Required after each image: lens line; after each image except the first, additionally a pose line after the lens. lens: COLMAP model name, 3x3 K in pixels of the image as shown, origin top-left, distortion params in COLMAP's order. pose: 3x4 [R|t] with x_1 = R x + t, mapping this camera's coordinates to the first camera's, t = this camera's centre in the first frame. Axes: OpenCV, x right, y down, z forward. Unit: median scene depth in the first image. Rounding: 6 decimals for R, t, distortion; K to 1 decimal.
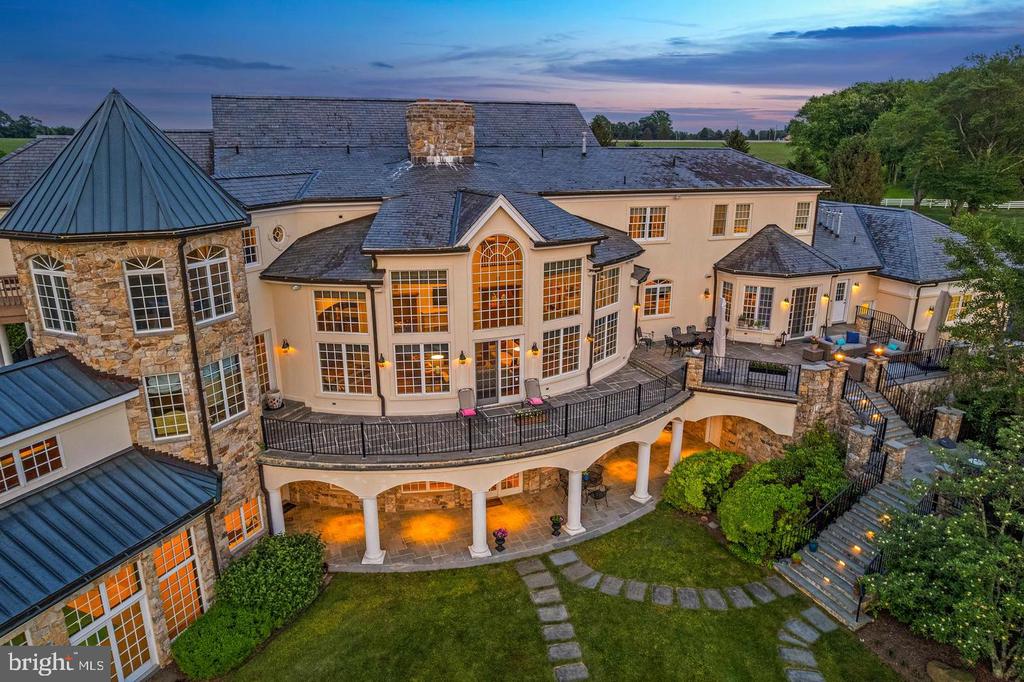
lens RADIAL K [[657.6, 0, 512.0], [0, 657.6, 341.0], [0, 0, 1]] dist [-0.067239, 0.059817]
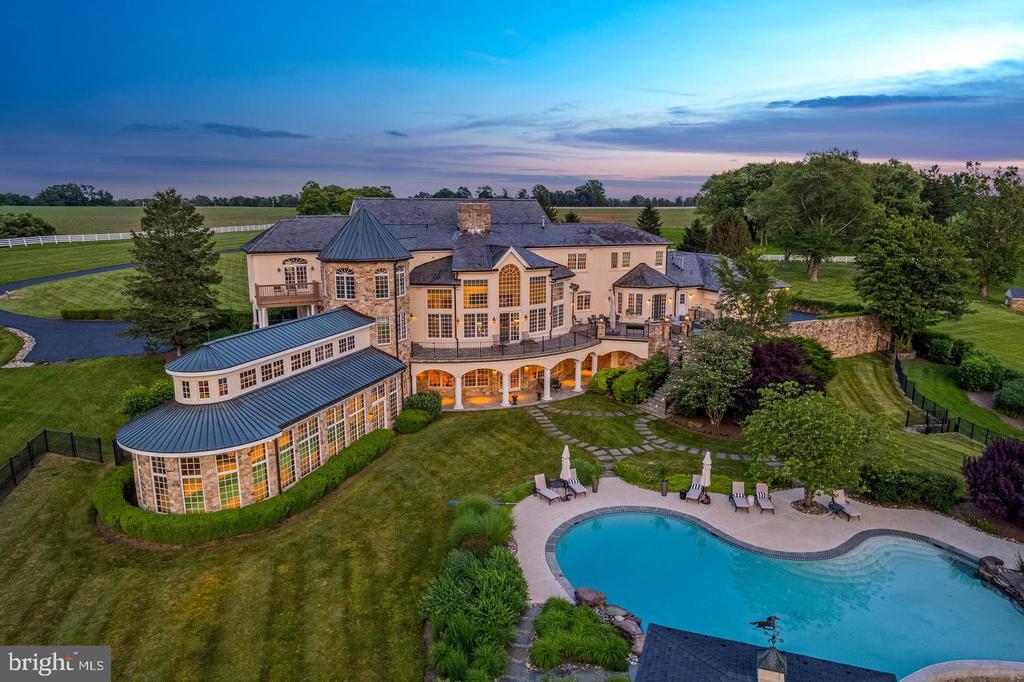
lens RADIAL K [[649.9, 0, 495.0], [0, 649.9, 348.0], [0, 0, 1]] dist [-0.040667, 0.059445]
pose [[0.997909, -0.015689, 0.062706, -0.206811], [0.020942, 0.996245, -0.084013, 0.295237], [-0.061152, 0.085151, 0.994490, -1.128245]]
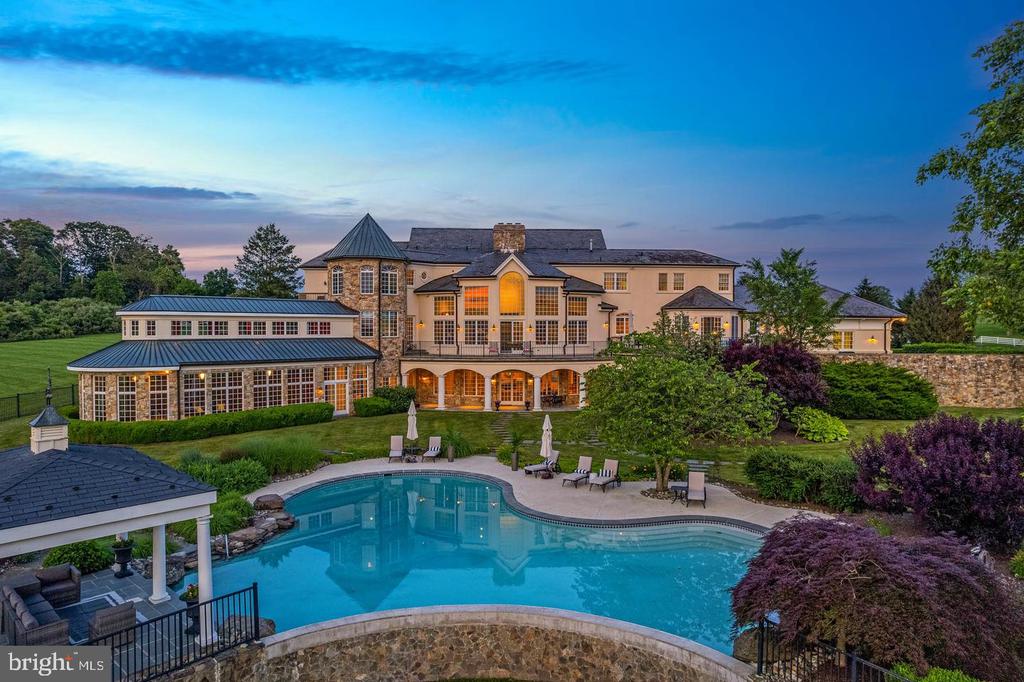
lens RADIAL K [[640.4, 0, 495.7], [0, 640.4, 343.5], [0, 0, 1]] dist [-0.056737, 0.042148]
pose [[0.933496, 0.009972, -0.358449, 0.672446], [-0.105711, 0.962843, -0.248512, 0.587482], [0.342651, 0.269877, 0.899865, -0.858721]]
